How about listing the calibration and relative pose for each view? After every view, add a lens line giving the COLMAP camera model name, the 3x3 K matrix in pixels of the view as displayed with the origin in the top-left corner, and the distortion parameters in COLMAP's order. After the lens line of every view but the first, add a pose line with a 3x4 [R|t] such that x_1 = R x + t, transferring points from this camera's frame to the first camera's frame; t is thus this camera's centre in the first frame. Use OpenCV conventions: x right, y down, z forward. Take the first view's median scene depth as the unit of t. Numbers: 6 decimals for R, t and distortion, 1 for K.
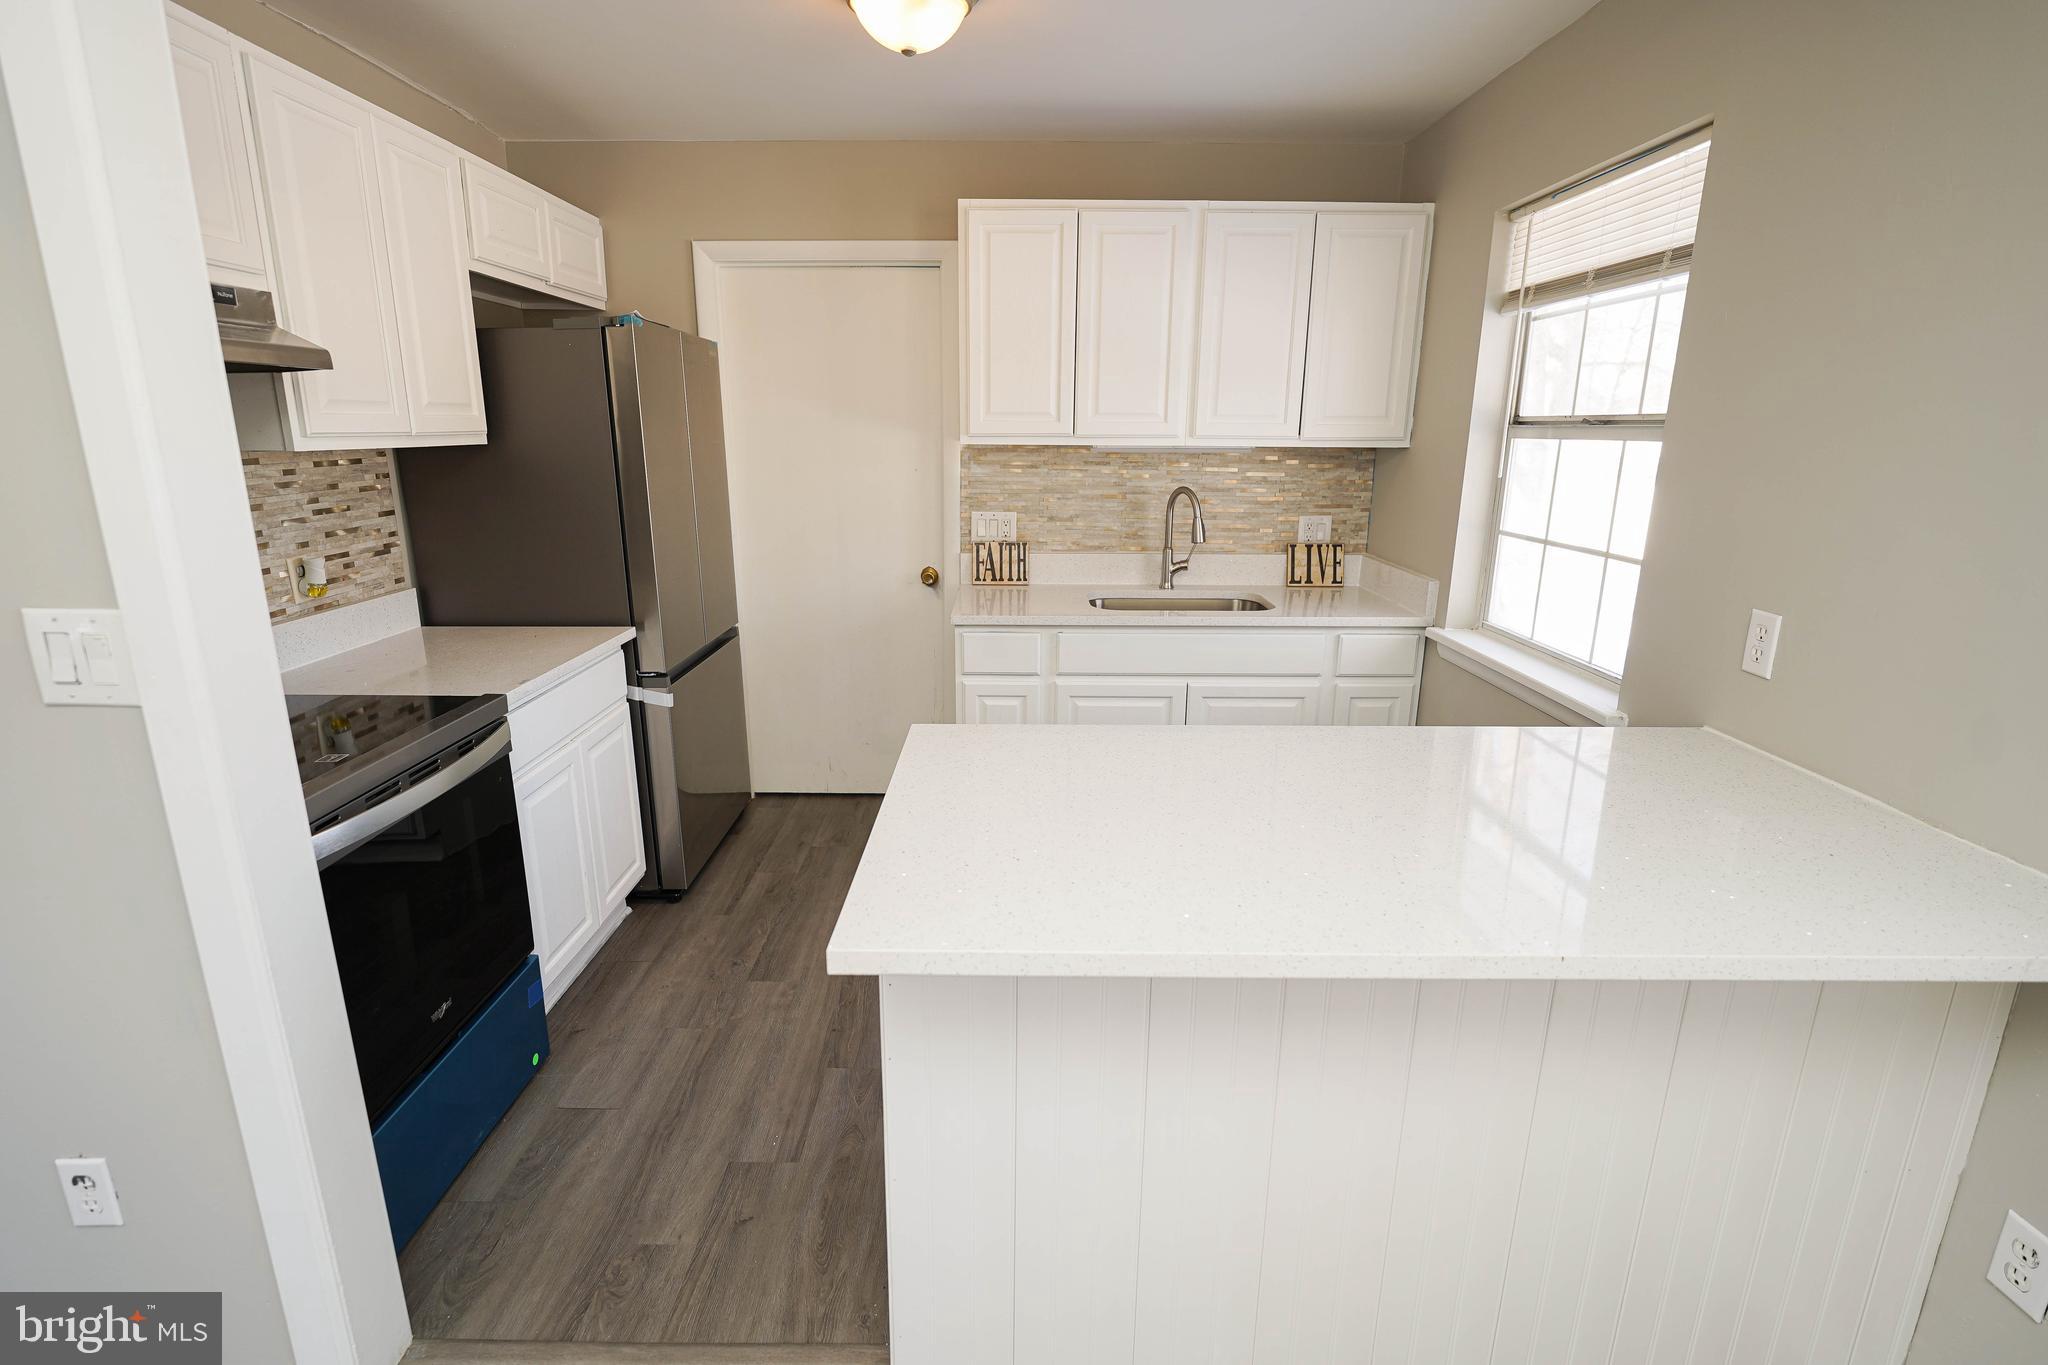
lens RADIAL K [[983.0, 0, 1016.4], [0, 983.0, 683.7], [0, 0, 1]] dist [-0.017039, -0.000179]
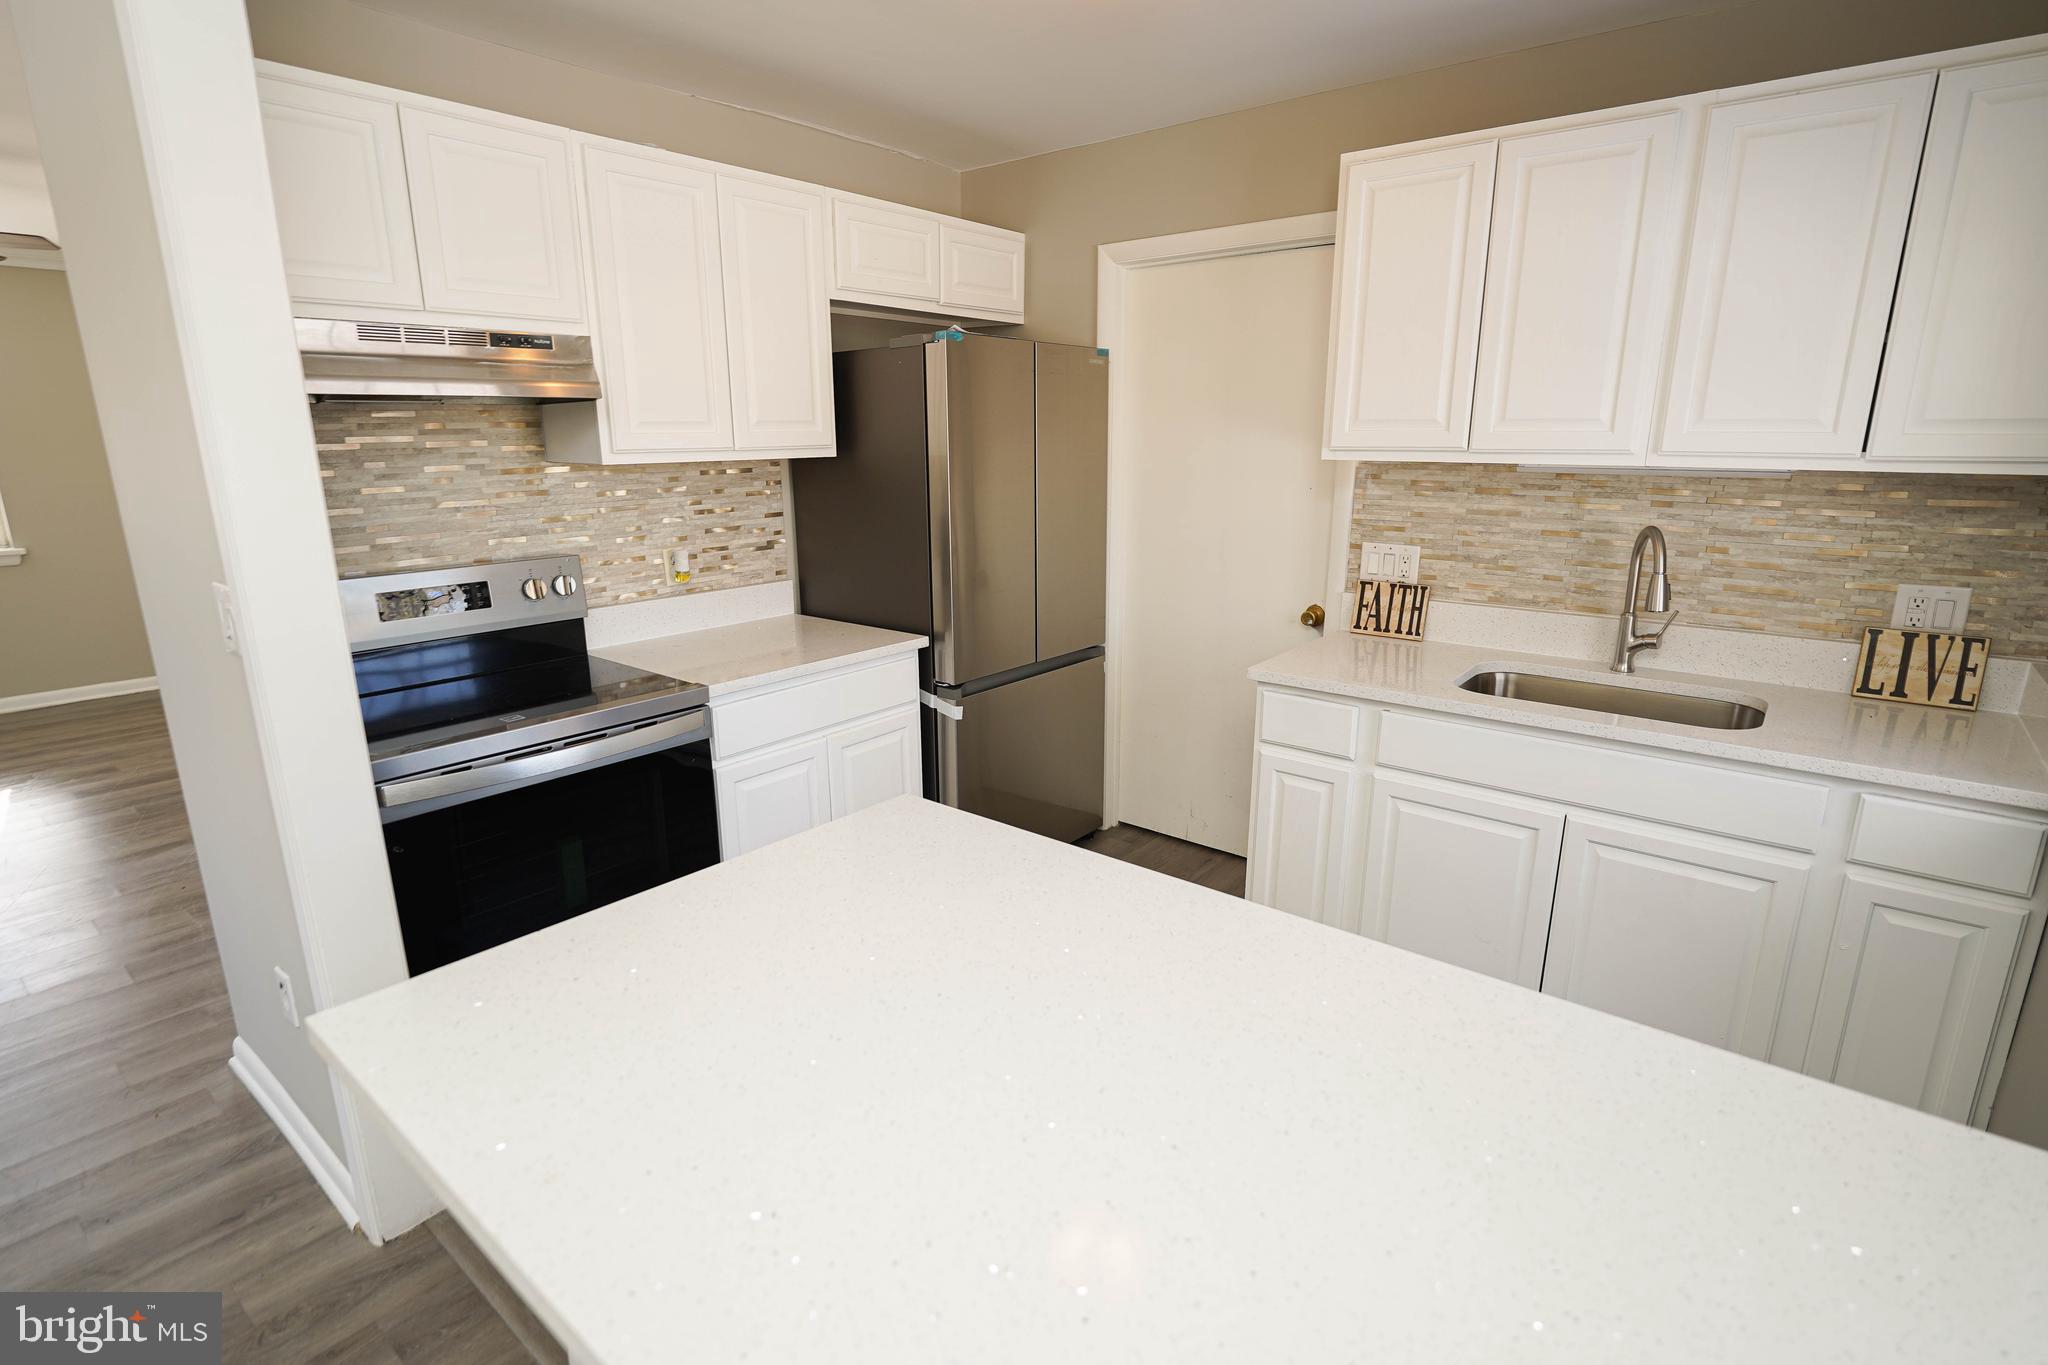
lens RADIAL K [[983.0, 0, 1016.4], [0, 983.0, 683.7], [0, 0, 1]] dist [-0.017039, -0.000179]
pose [[0.769879, 0.150429, -0.620207, 0.281119], [-0.151882, 0.987088, 0.050879, -0.065354], [0.619853, 0.055027, 0.782786, 0.224074]]
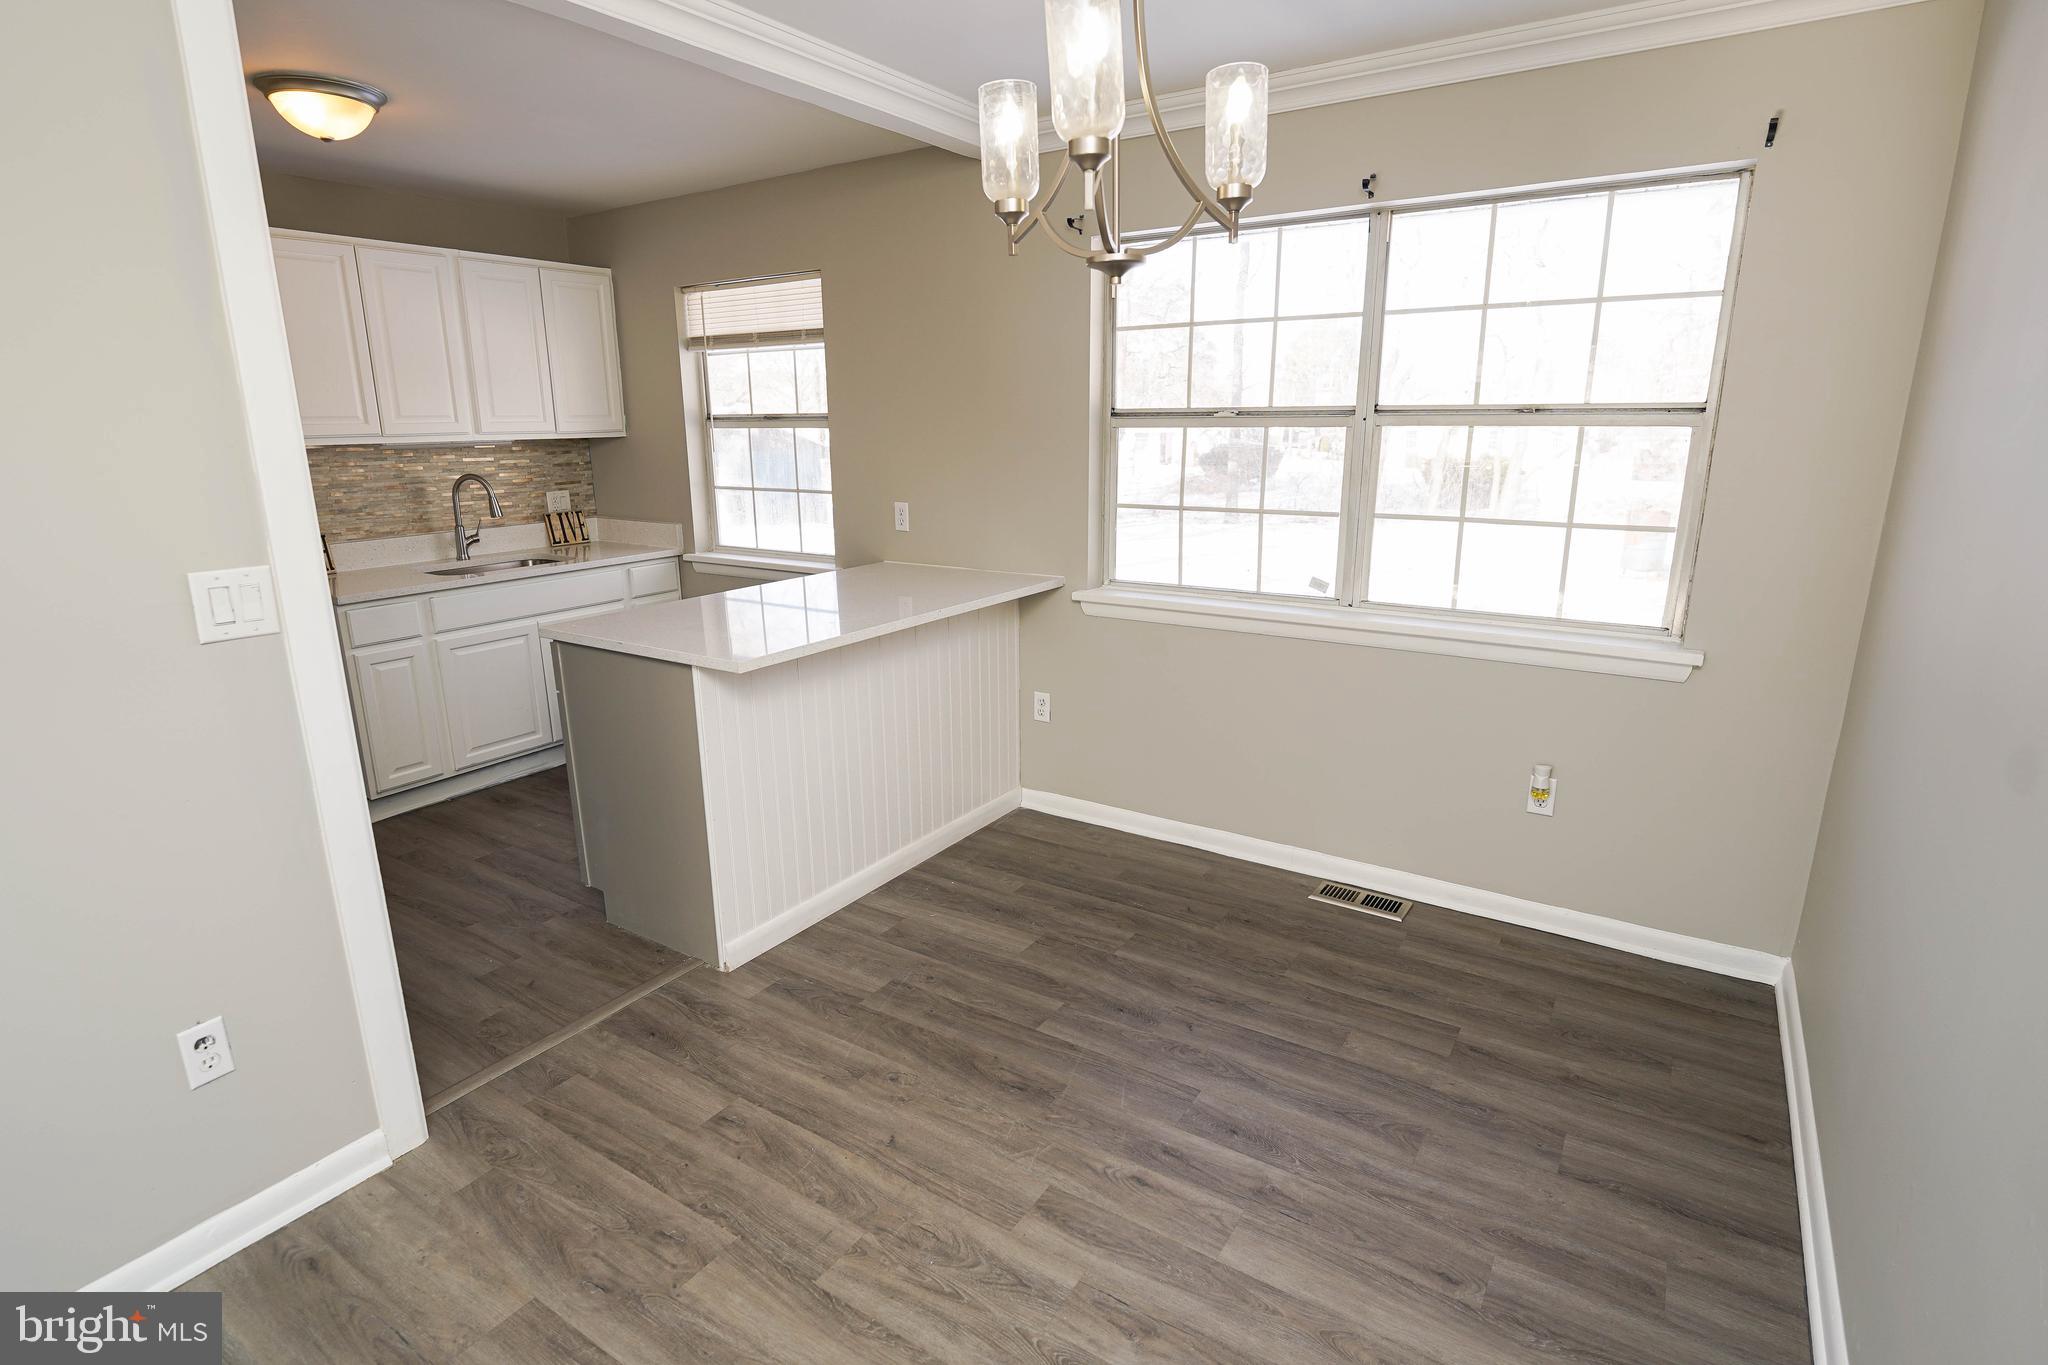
lens RADIAL K [[1006.1, 0, 1007.0], [0, 1006.1, 674.6], [0, 0, 1]] dist [-0.003080, -0.000162]
pose [[0.558667, -0.219194, 0.799903, -0.550333], [0.222587, 0.968689, 0.109987, 0.058965], [-0.798966, 0.116602, 0.589964, -0.274542]]
